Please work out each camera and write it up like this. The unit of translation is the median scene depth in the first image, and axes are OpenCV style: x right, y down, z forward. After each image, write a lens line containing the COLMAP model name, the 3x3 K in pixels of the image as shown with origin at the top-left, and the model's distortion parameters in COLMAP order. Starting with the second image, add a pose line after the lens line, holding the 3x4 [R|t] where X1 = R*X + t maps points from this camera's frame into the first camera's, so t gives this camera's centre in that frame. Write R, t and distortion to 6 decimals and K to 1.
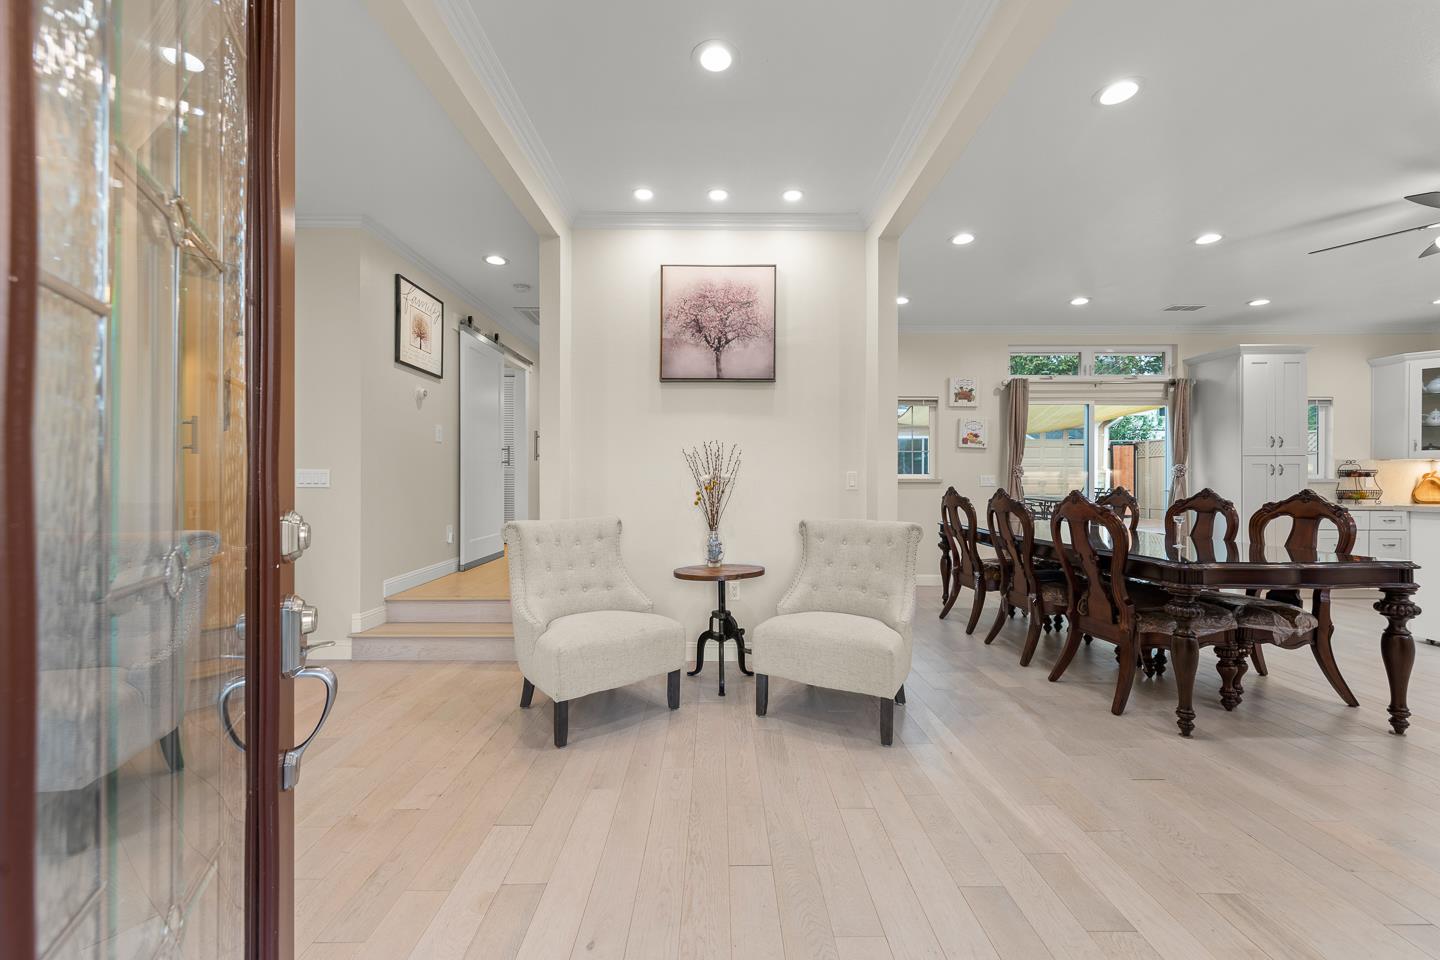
lens RADIAL K [[571.4, 0, 696.9], [0, 571.4, 478.2], [0, 0, 1]] dist [0.003749, -0.000461]
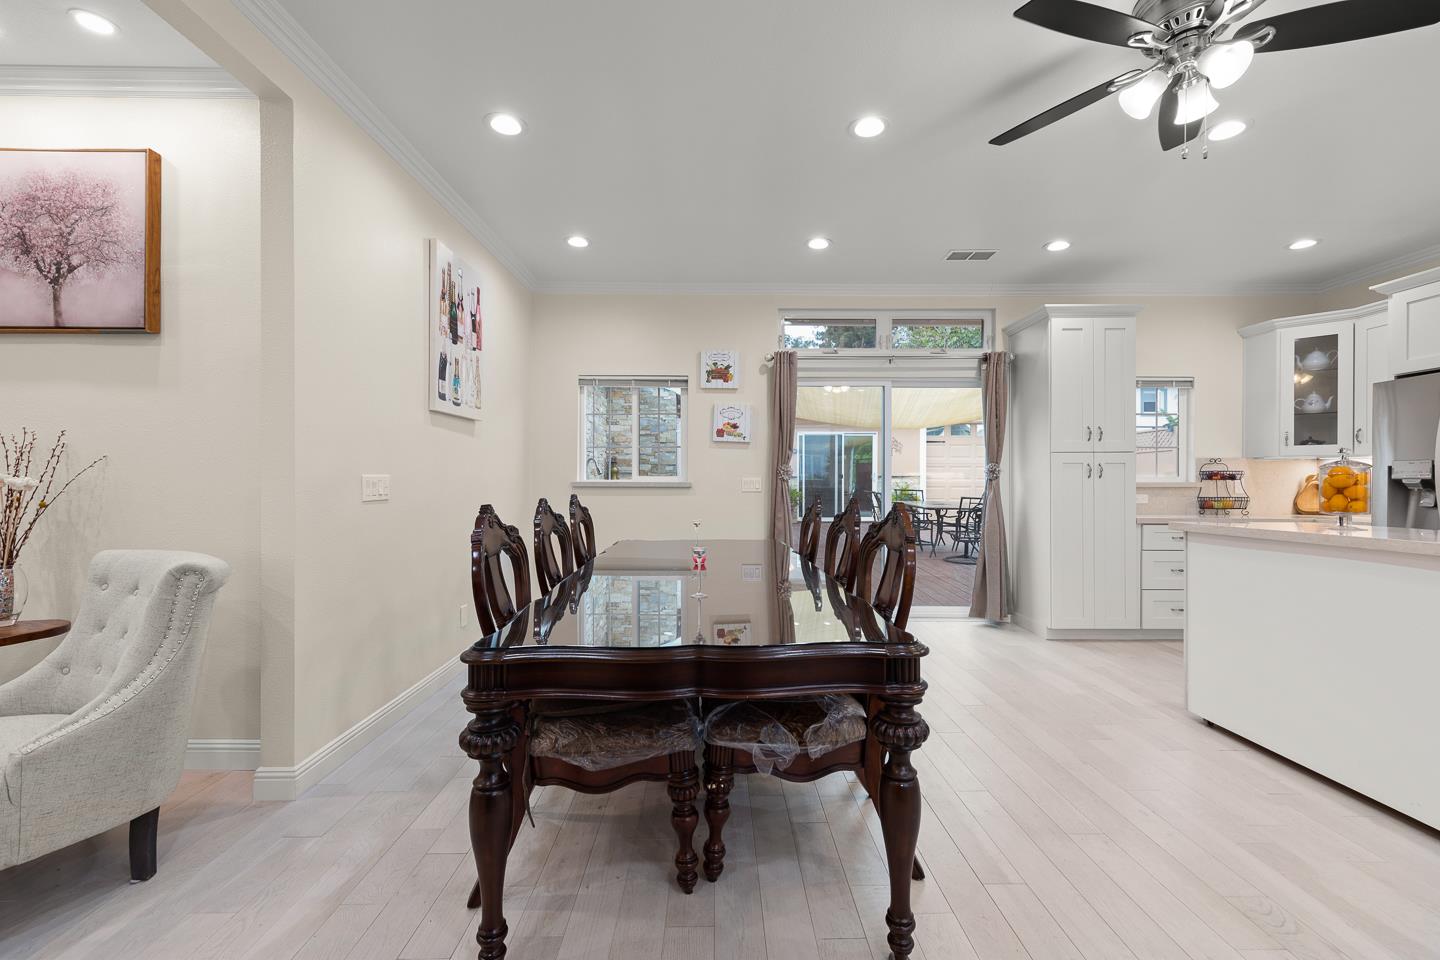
lens RADIAL K [[598.7, 0, 715.3], [0, 598.7, 478.6], [0, 0, 1]] dist [0.003357, 0.000213]
pose [[0.999984, 0.000613, 0.005629, 0.768816], [-0.000608, 0.999999, -0.000812, -0.004877], [-0.005630, 0.000809, 0.999984, 0.324359]]
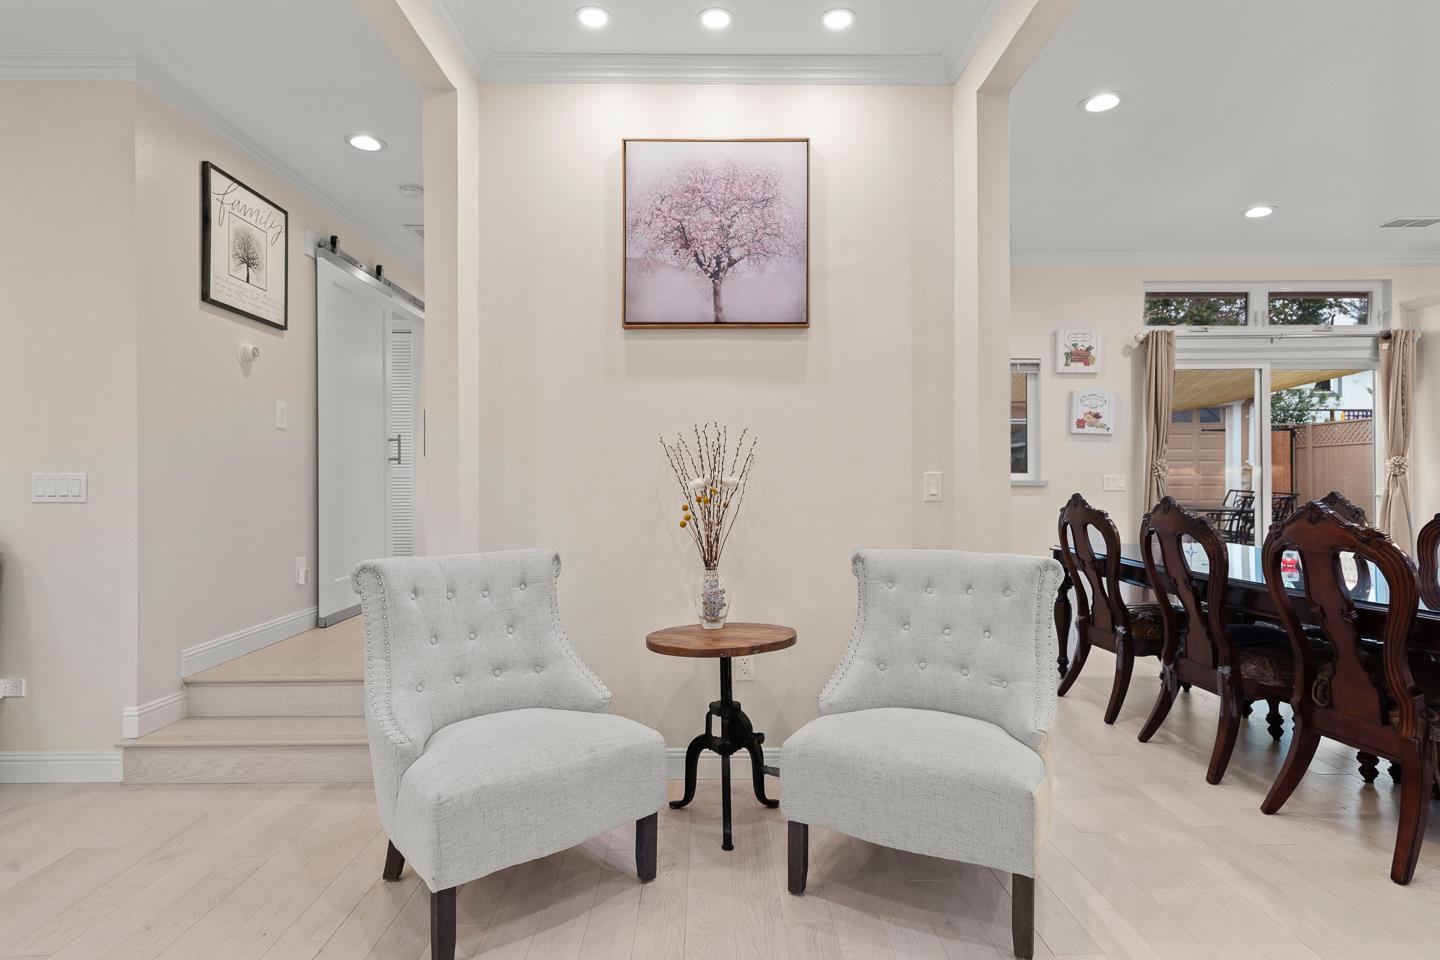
lens RADIAL K [[775.7, 0, 697.3], [0, 775.7, 478.8], [0, 0, 1]] dist [0.006295, 0.003065]
pose [[0.999773, -0.005857, 0.020463, -0.002176], [0.005863, 0.999983, -0.000201, -0.004915], [-0.020461, 0.000321, 0.999791, 0.159481]]
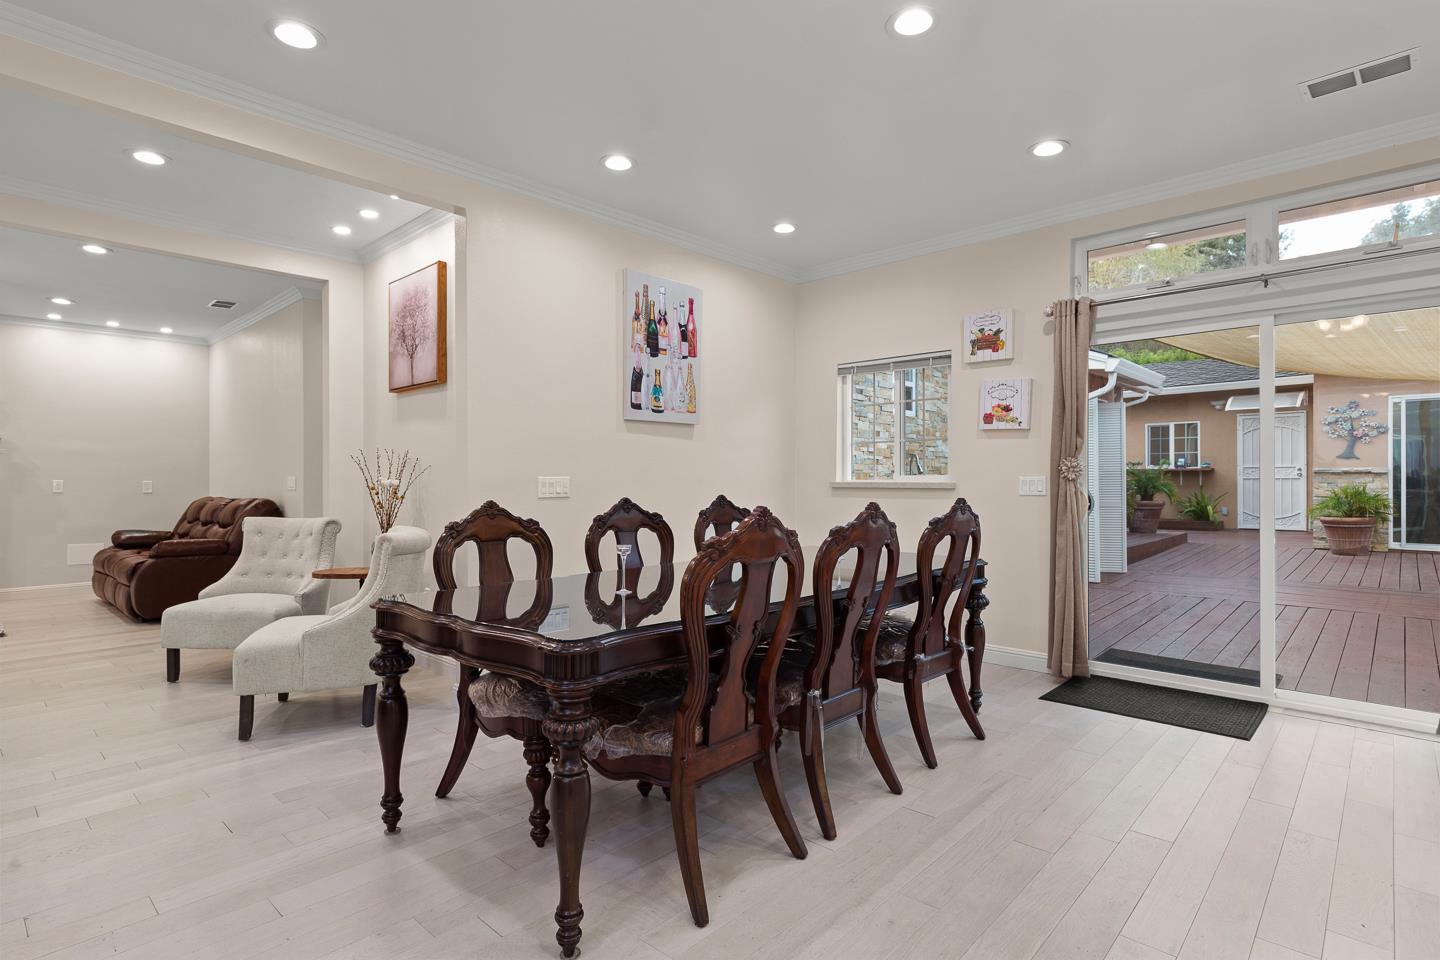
lens RADIAL K [[724.0, 0, 718.0], [0, 724.0, 478.0], [0, 0, 1]] dist [0.009998, -0.000997]
pose [[0.729945, -0.004047, -0.683494, 1.307756], [0.004051, 0.999991, -0.001595, -0.005651], [0.683494, -0.001605, 0.729954, 0.432014]]
